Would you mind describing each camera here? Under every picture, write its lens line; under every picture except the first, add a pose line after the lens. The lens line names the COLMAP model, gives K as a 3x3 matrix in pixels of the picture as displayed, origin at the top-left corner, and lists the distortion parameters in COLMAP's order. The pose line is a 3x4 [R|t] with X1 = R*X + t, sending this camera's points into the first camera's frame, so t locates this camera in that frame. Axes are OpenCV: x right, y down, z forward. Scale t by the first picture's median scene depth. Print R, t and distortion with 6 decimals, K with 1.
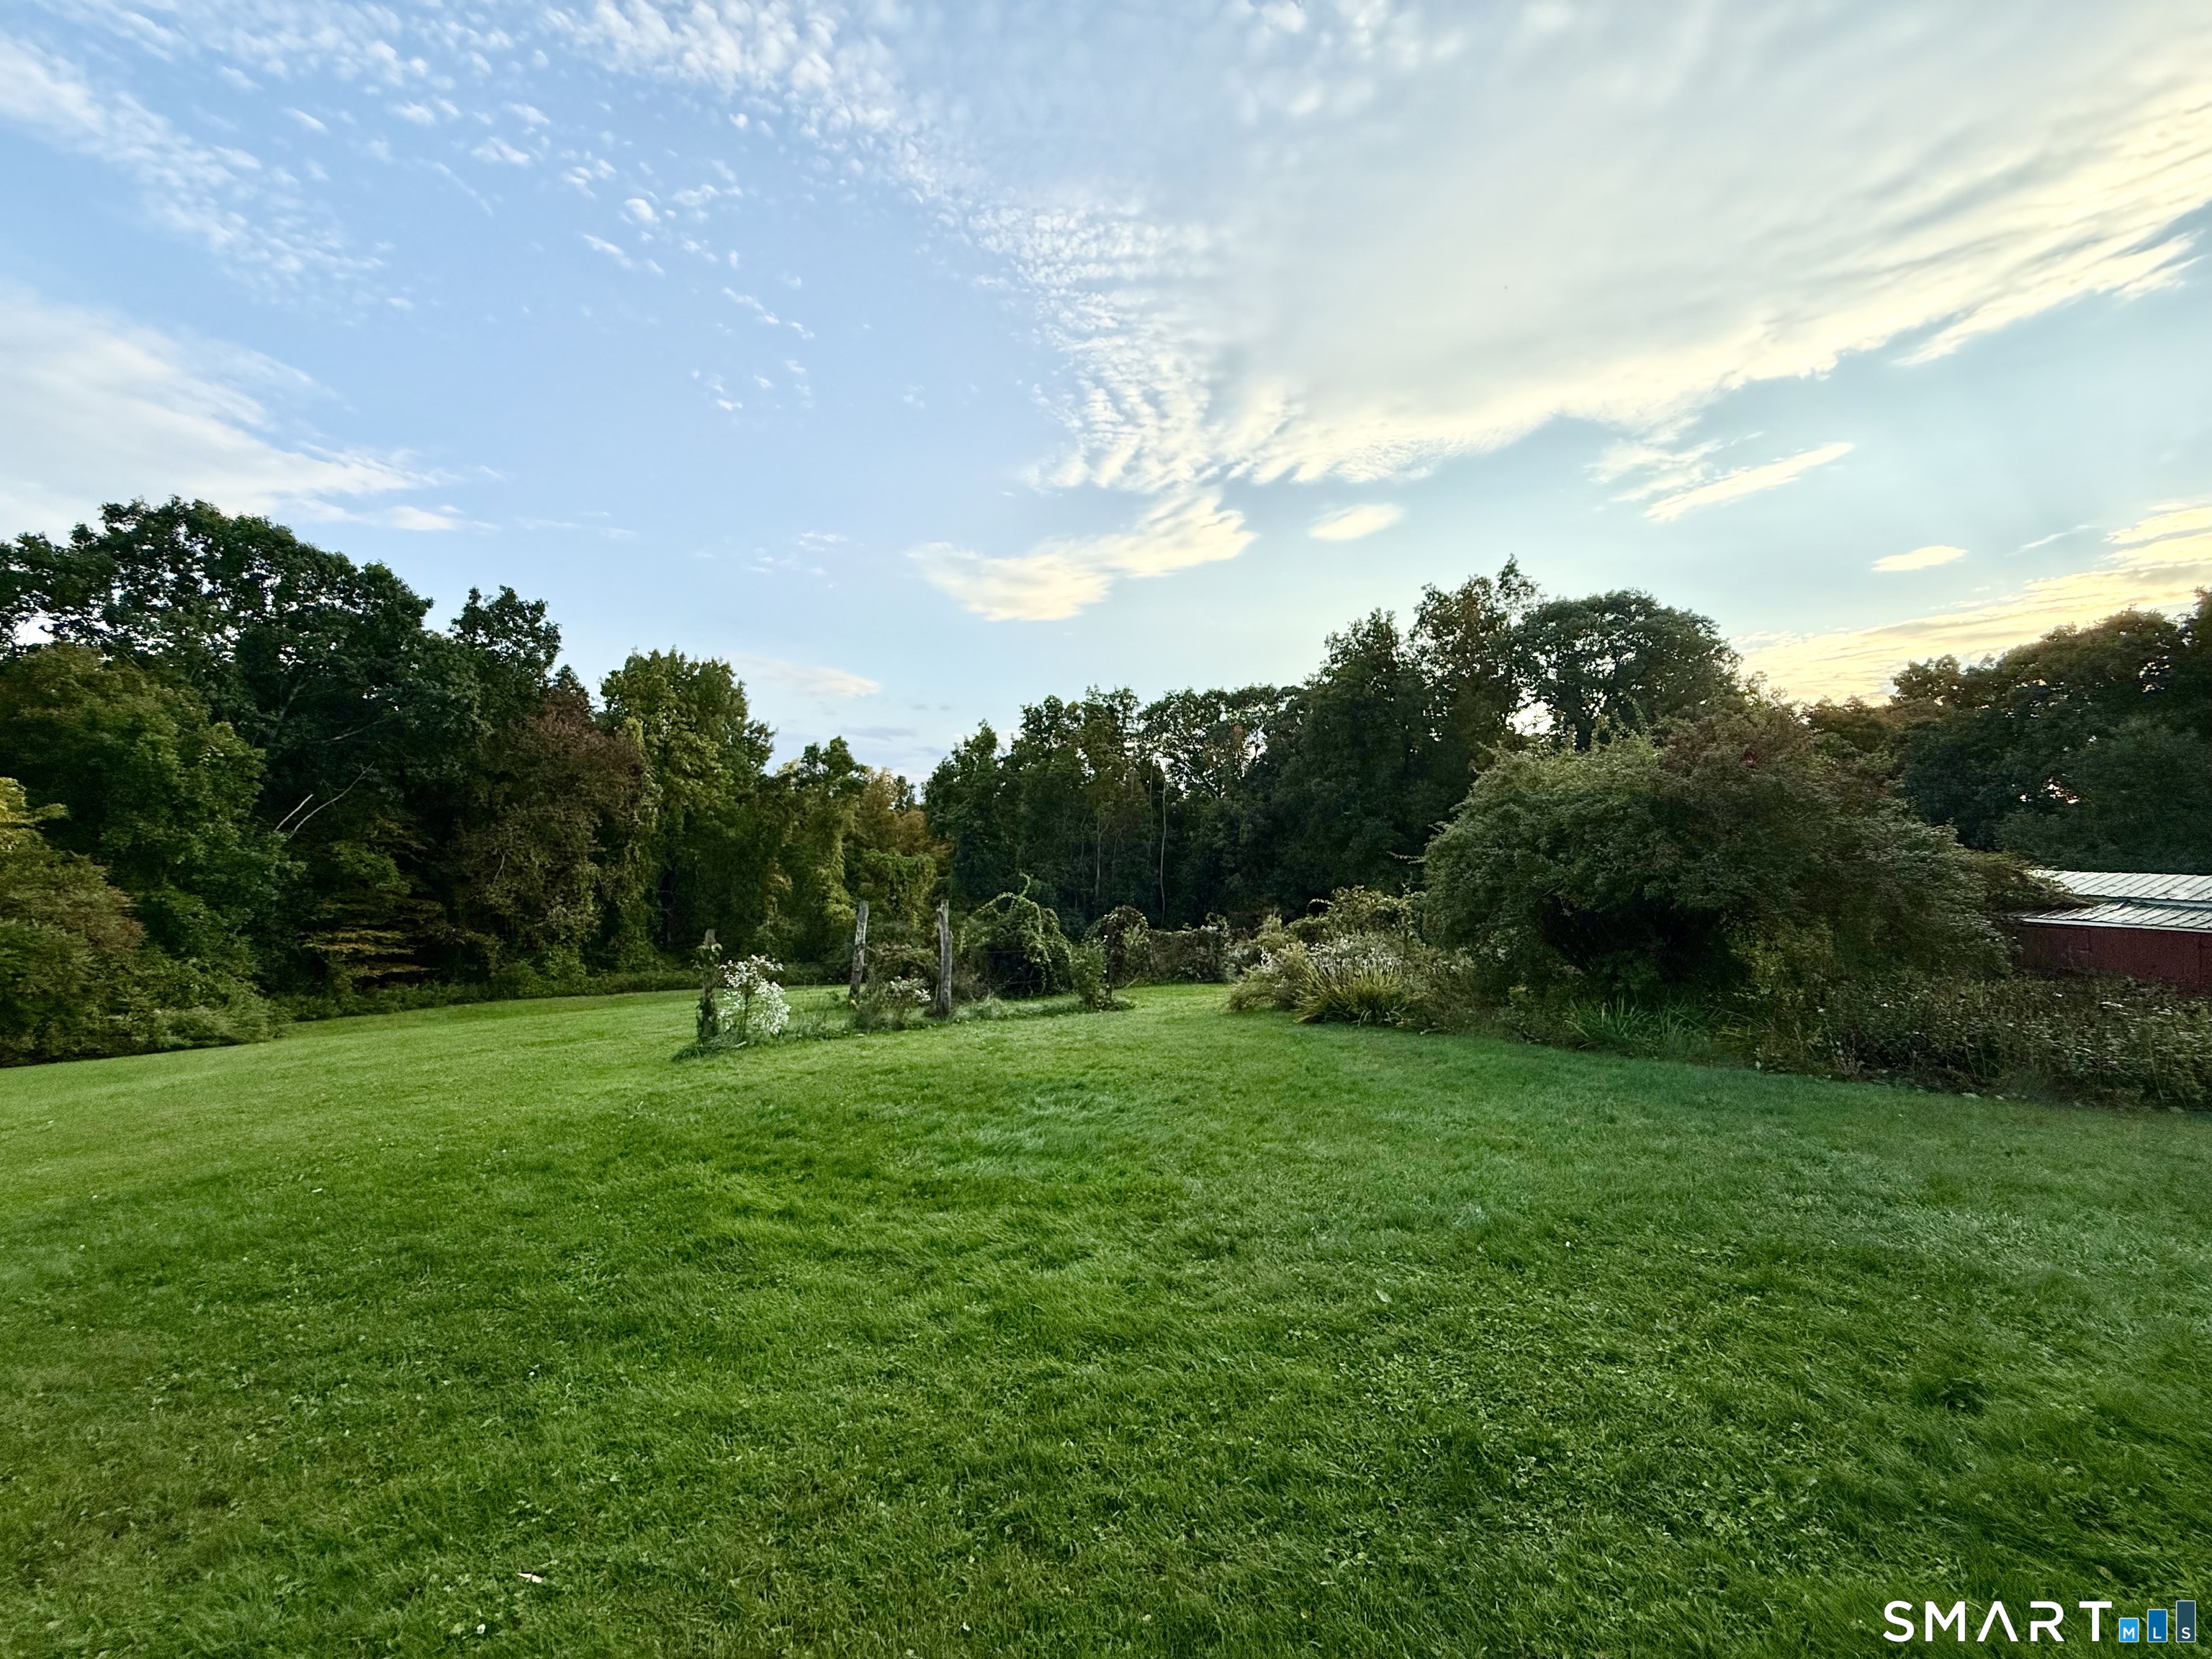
lens RADIAL K [[888.3, 0, 1103.6], [0, 888.3, 822.2], [0, 0, 1]] dist [-0.000995, 0.000001]
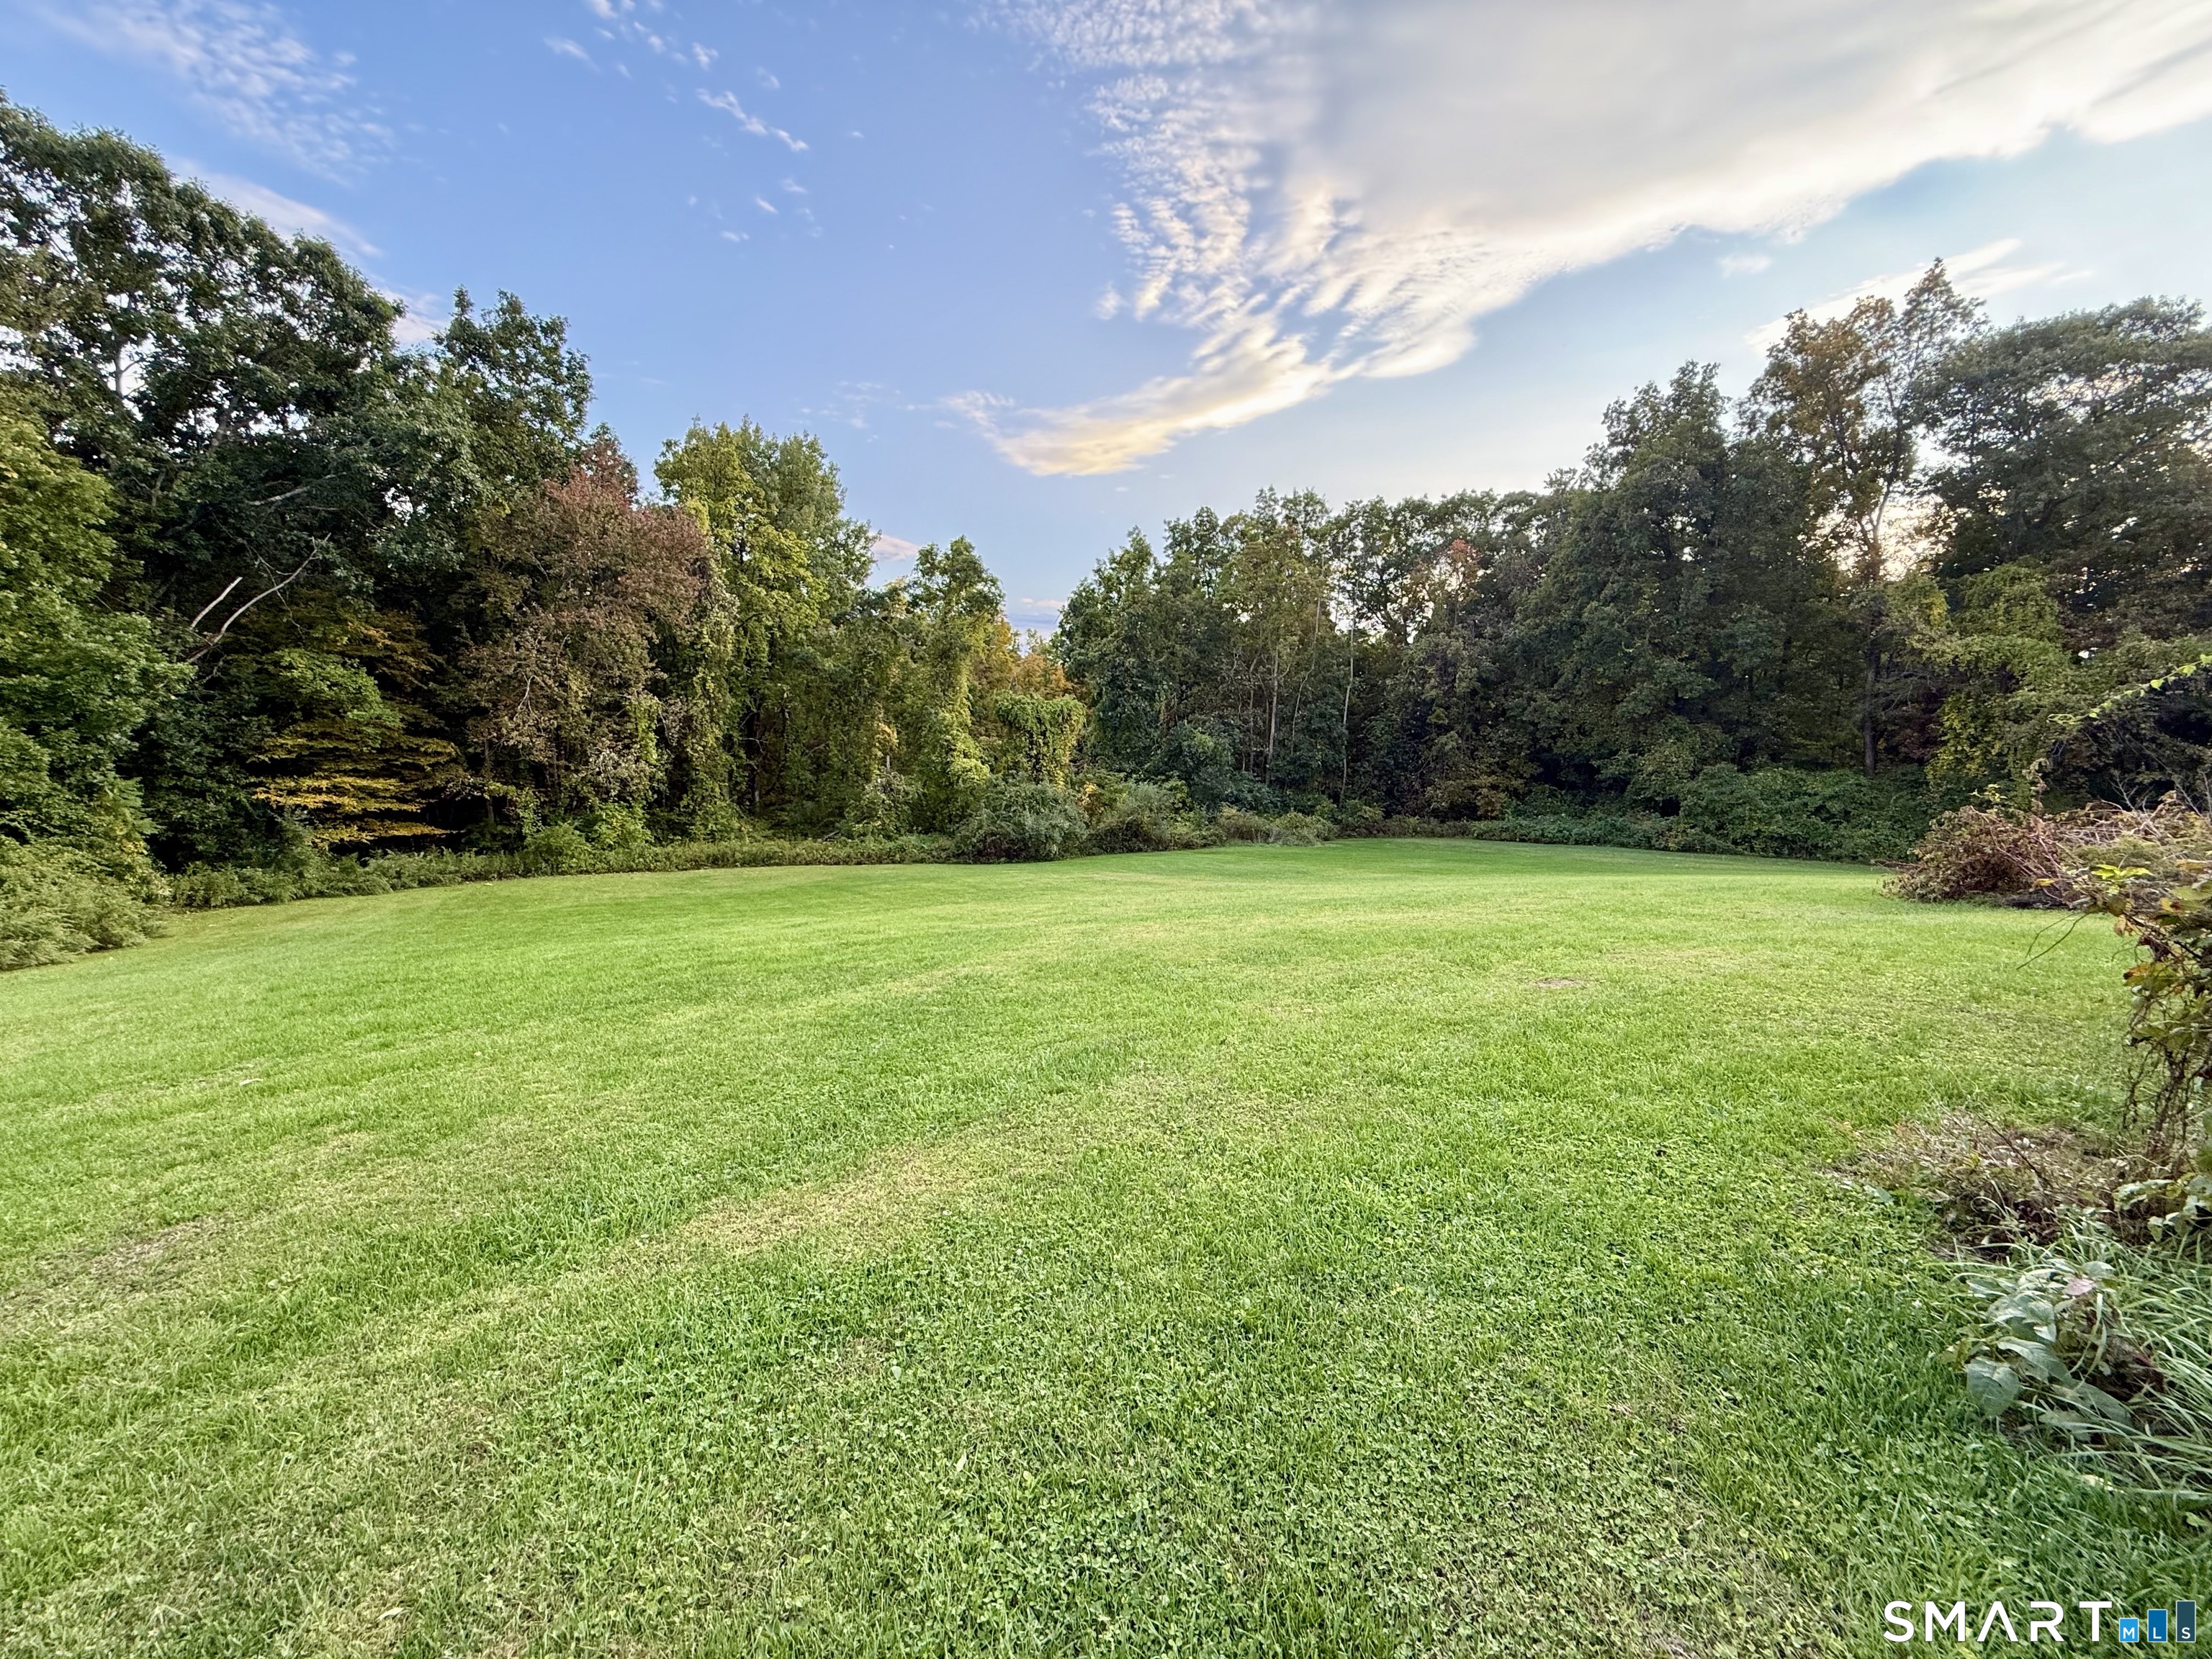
lens RADIAL K [[888.3, 0, 1103.6], [0, 888.3, 822.2], [0, 0, 1]] dist [-0.000995, 0.000001]
pose [[0.996264, 0.023899, -0.082989, -0.133384], [-0.011575, 0.989229, 0.145917, 0.038178], [0.085582, -0.144412, 0.985810, 0.282355]]
